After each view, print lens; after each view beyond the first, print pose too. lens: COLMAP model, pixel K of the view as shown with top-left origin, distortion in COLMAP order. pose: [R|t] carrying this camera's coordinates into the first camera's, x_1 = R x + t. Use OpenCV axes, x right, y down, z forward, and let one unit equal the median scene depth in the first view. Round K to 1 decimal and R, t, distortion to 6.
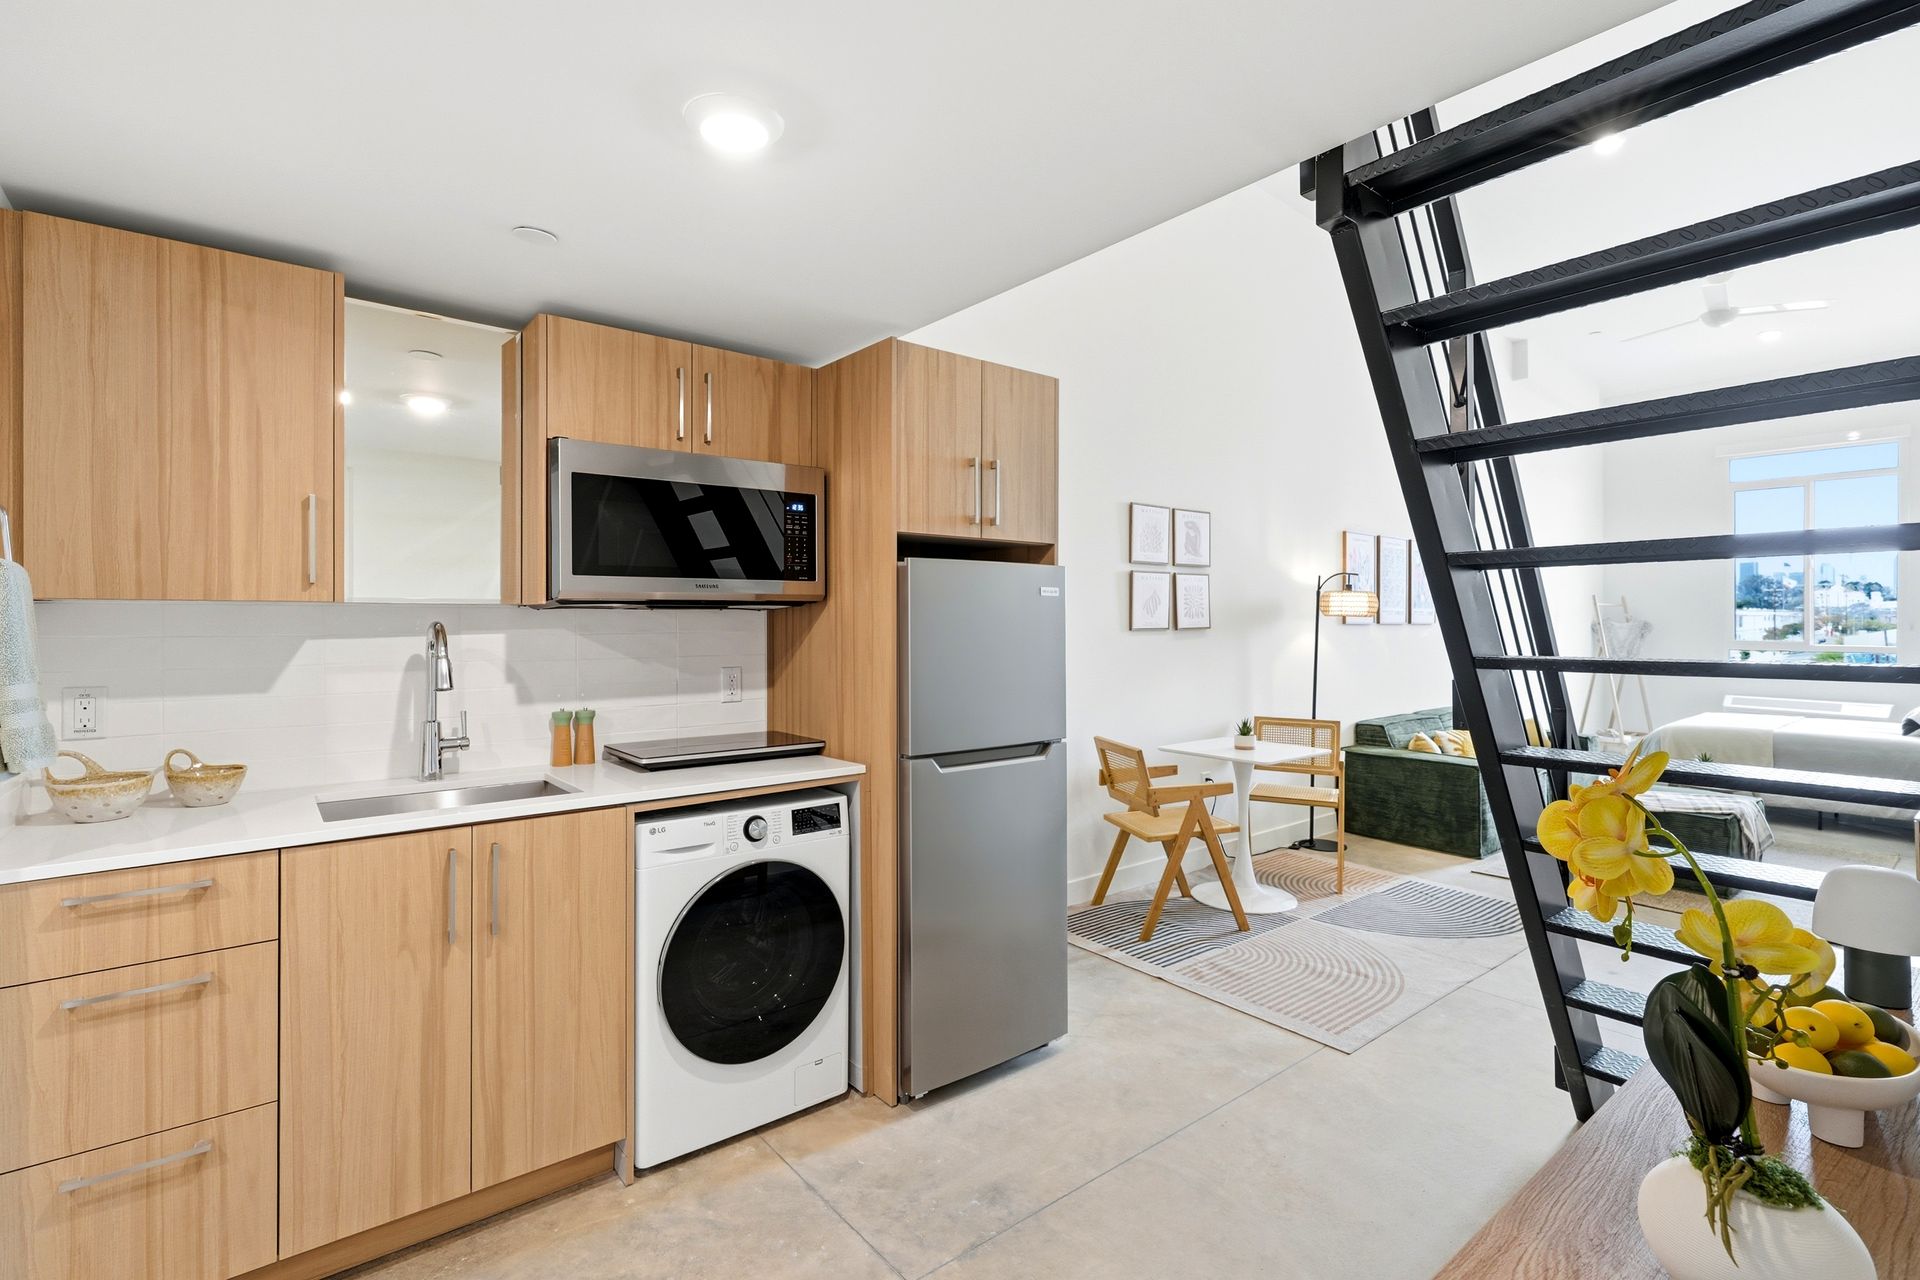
lens RADIAL K [[874.4, 0, 957.4], [0, 874.4, 620.6], [0, 0, 1]] dist [-0.000862, 0.000175]
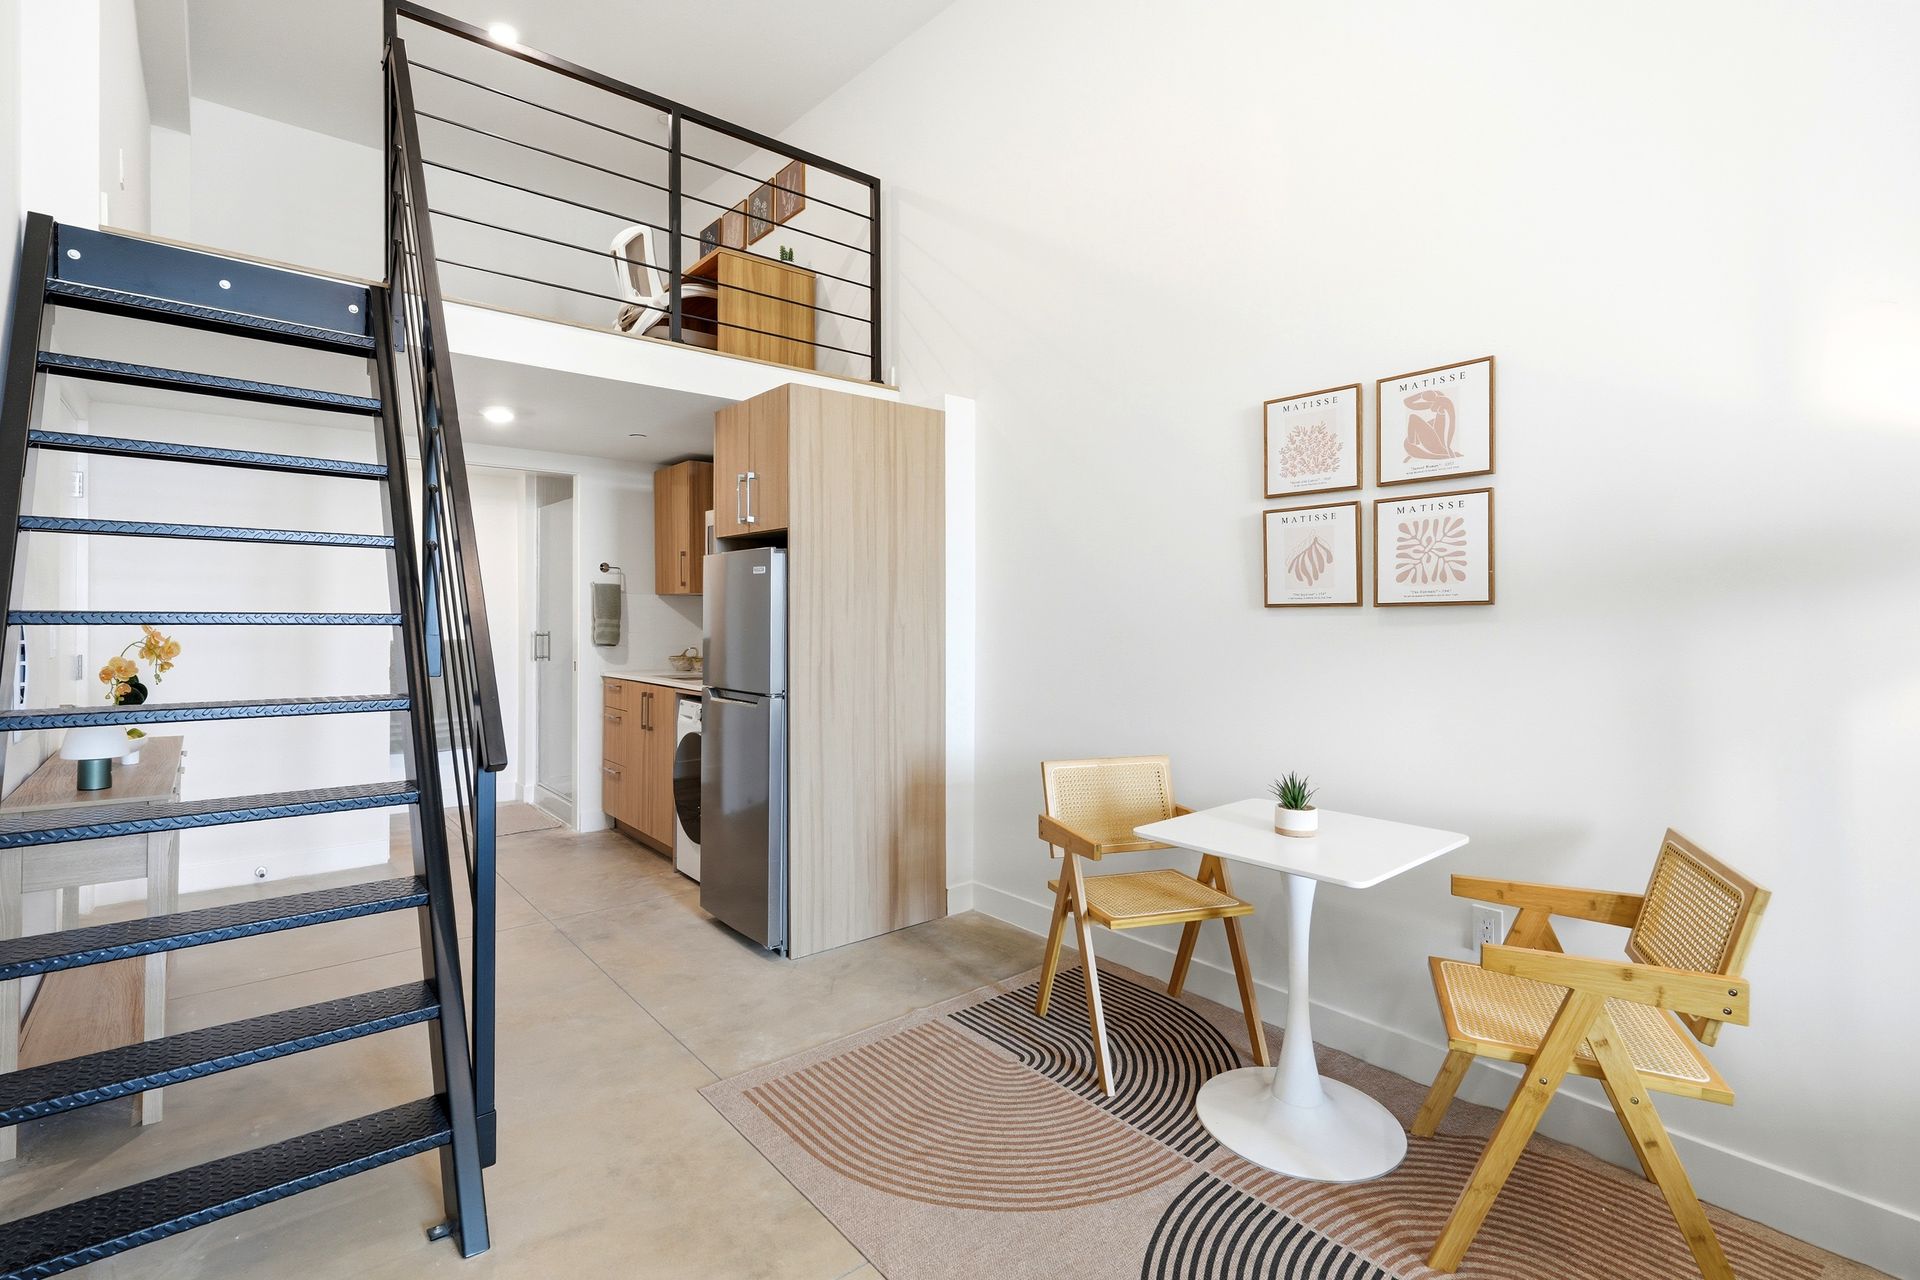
lens RADIAL K [[878.1, 0, 960.9], [0, 878.1, 613.5], [0, 0, 1]] dist [-0.000568, -0.000087]
pose [[0.035941, 0.003257, -0.999349, 1.370181], [0.000915, 0.999994, 0.003292, 0.022326], [0.999353, -0.001032, 0.035938, 1.273734]]
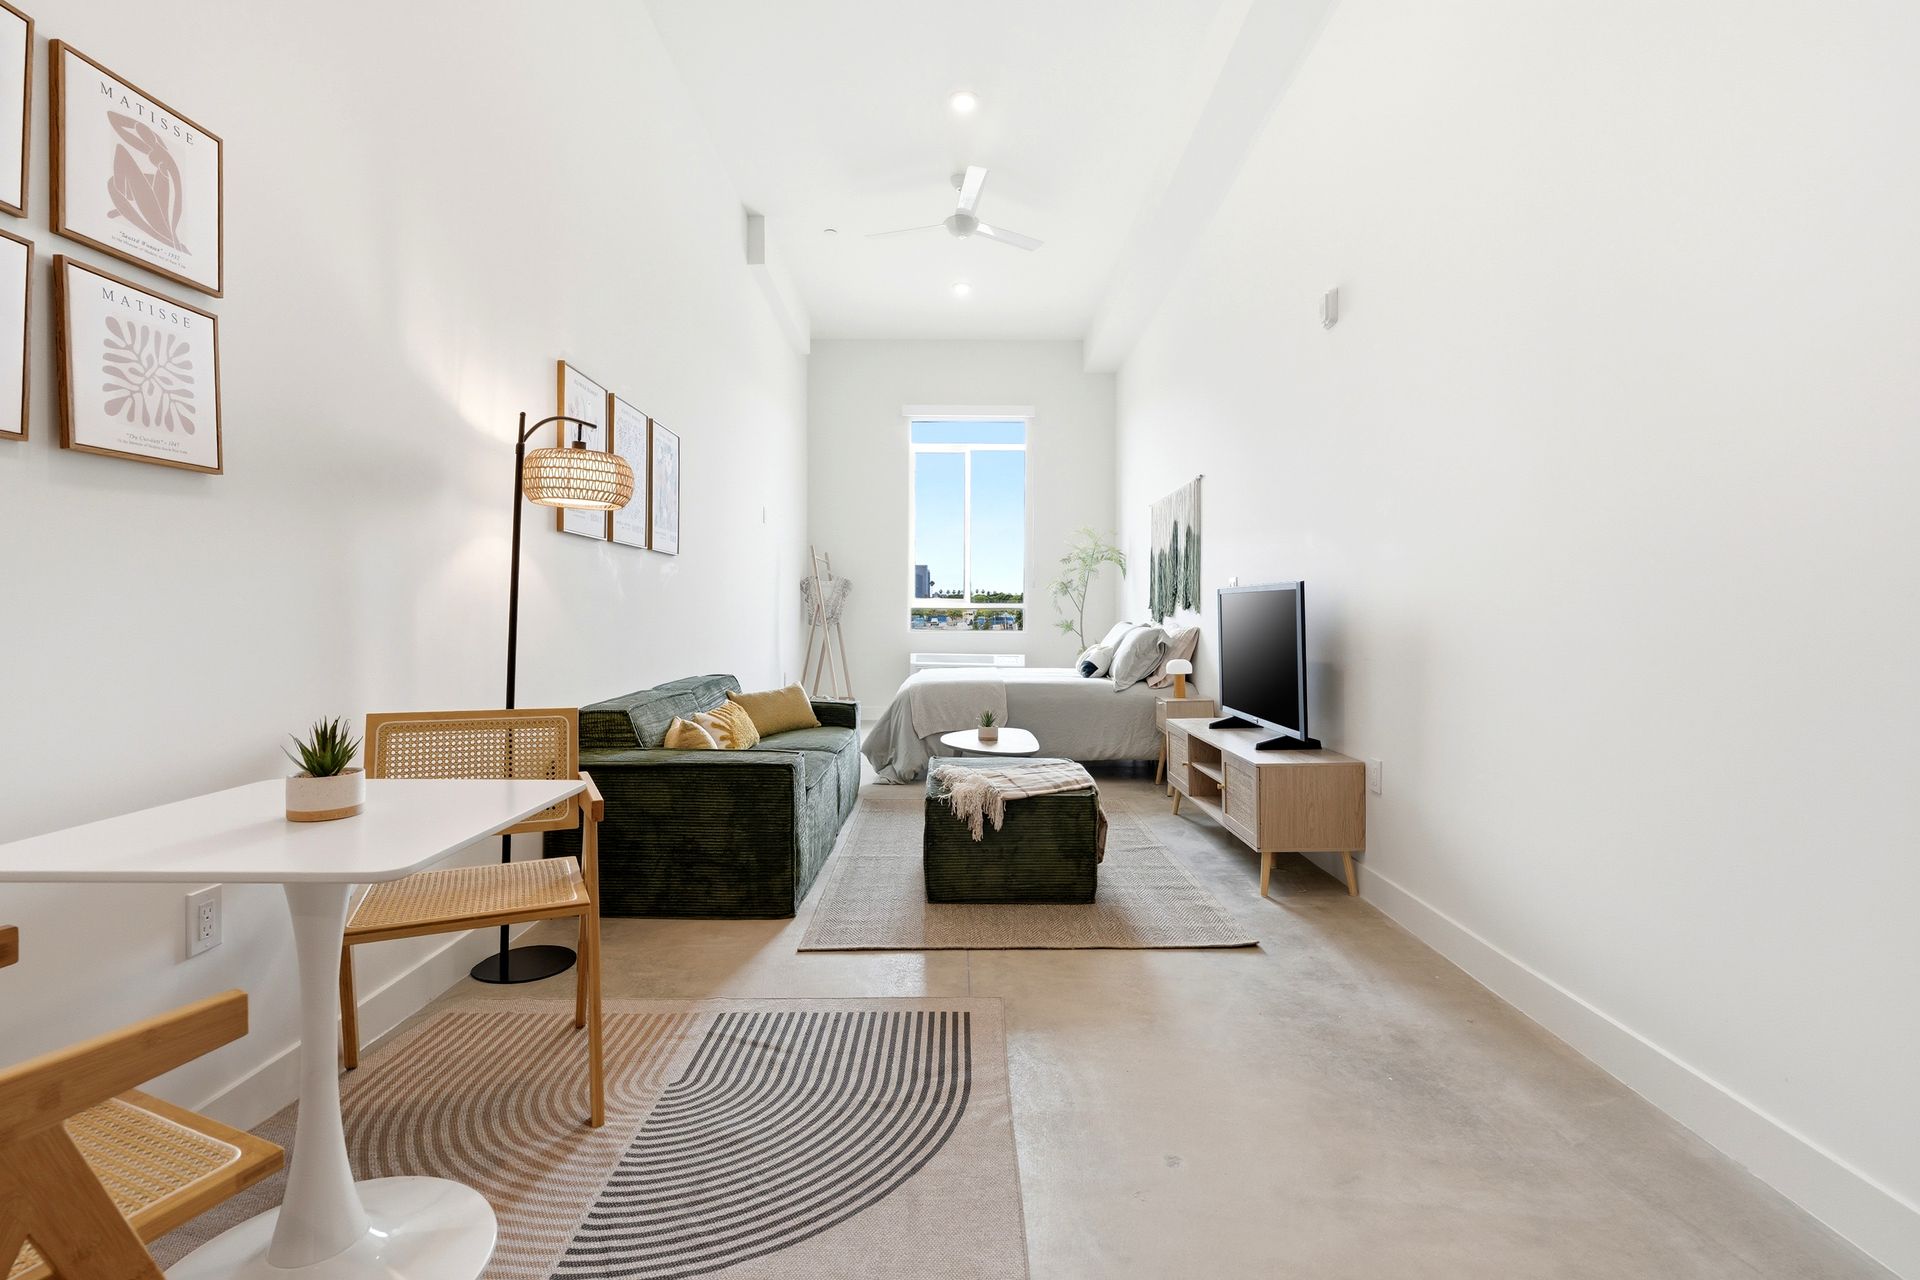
lens RADIAL K [[885.9, 0, 962.9], [0, 885.9, 618.9], [0, 0, 1]] dist [-0.000008, 0.000054]
pose [[0.615351, -0.001848, 0.788251, 0.350737], [-0.007090, 0.999944, 0.007879, 0.113696], [-0.788221, -0.010437, 0.615303, 0.998783]]
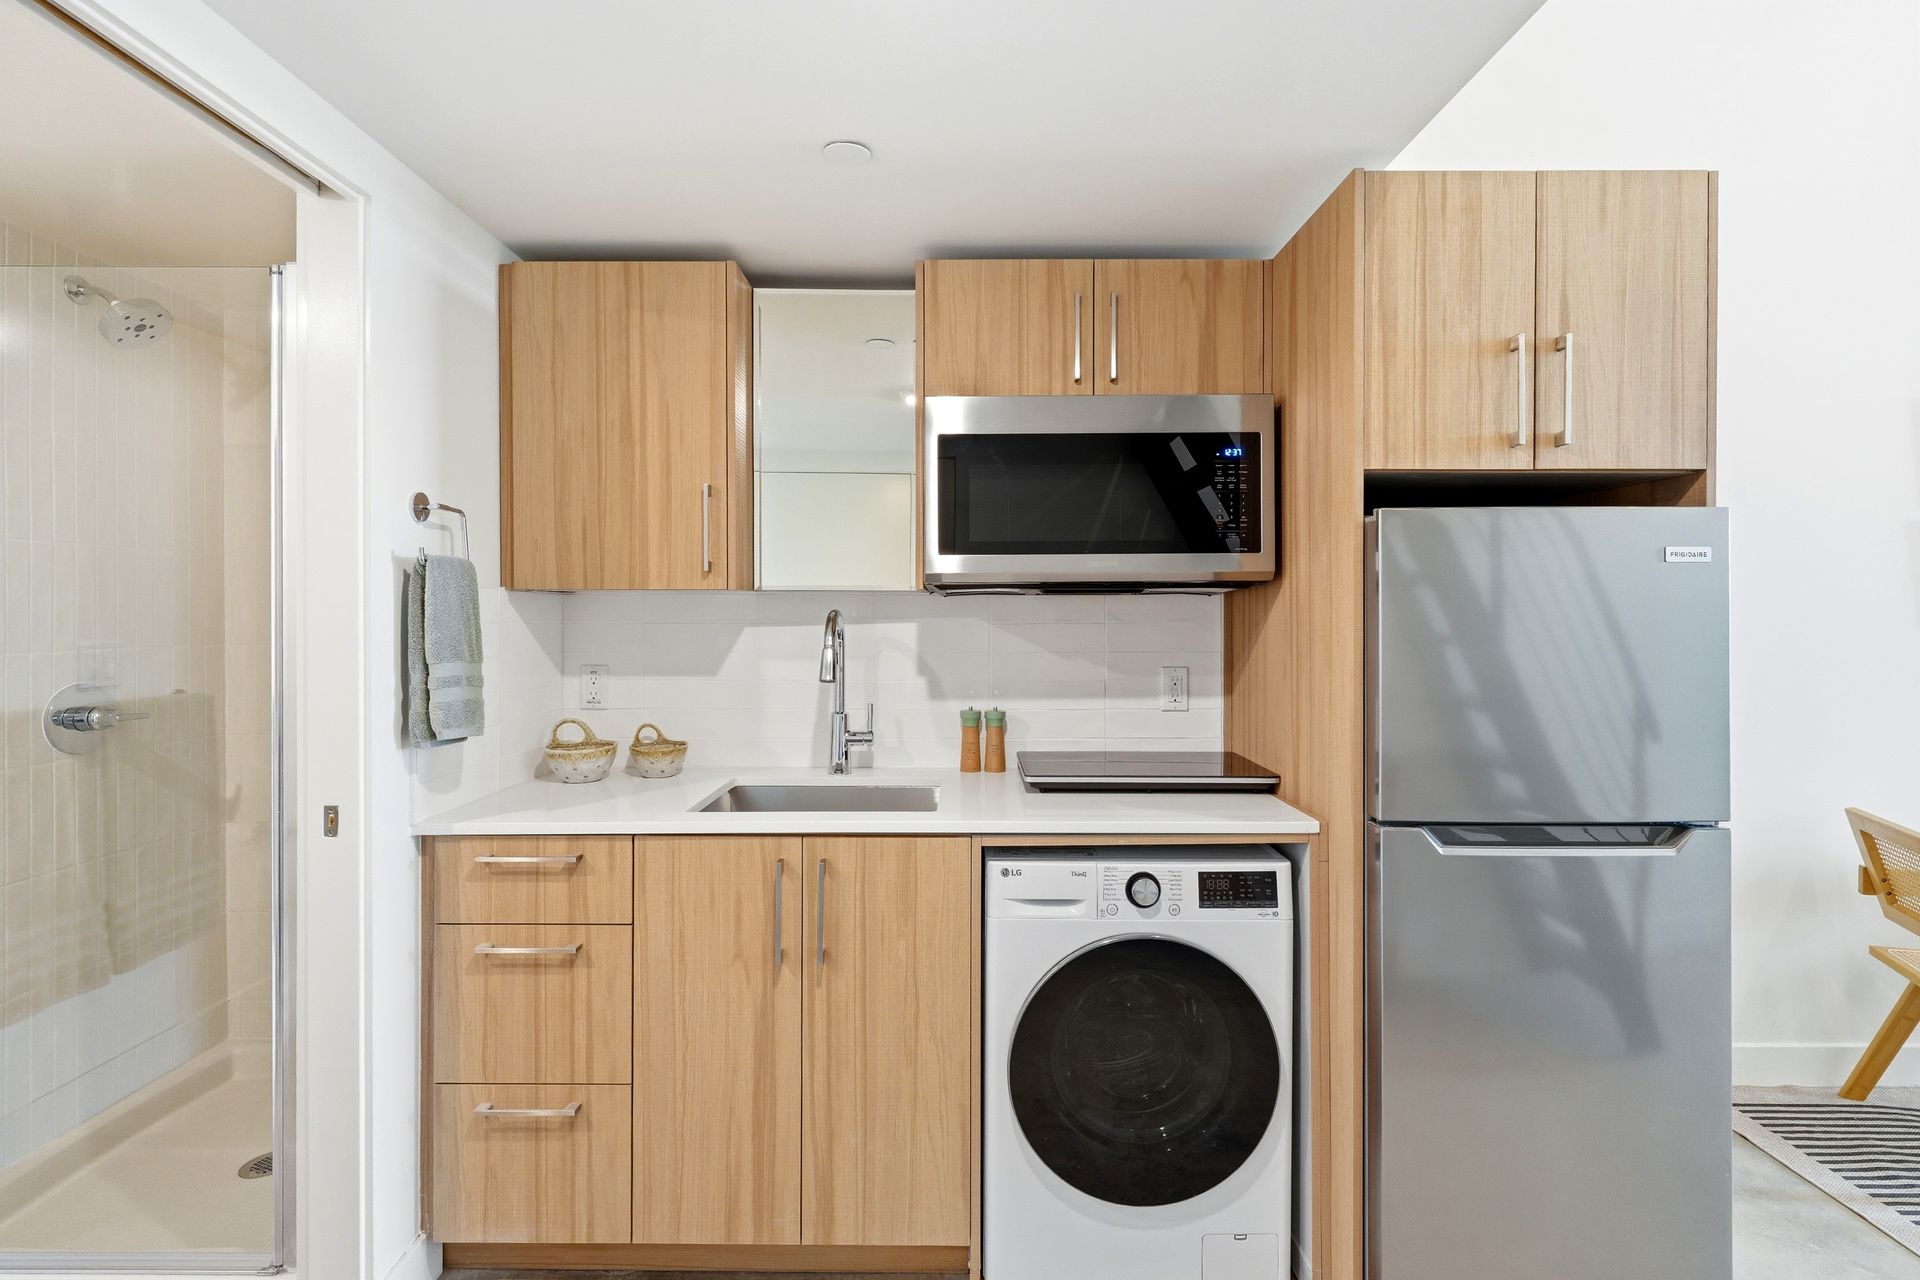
lens RADIAL K [[878.1, 0, 960.9], [0, 878.1, 613.5], [0, 0, 1]] dist [-0.000568, -0.000087]
pose [[0.781191, 0.001761, -0.624290, 0.100602], [0.001251, 0.999990, 0.004385, 0.001422], [0.624291, -0.004207, 0.781180, 0.298369]]
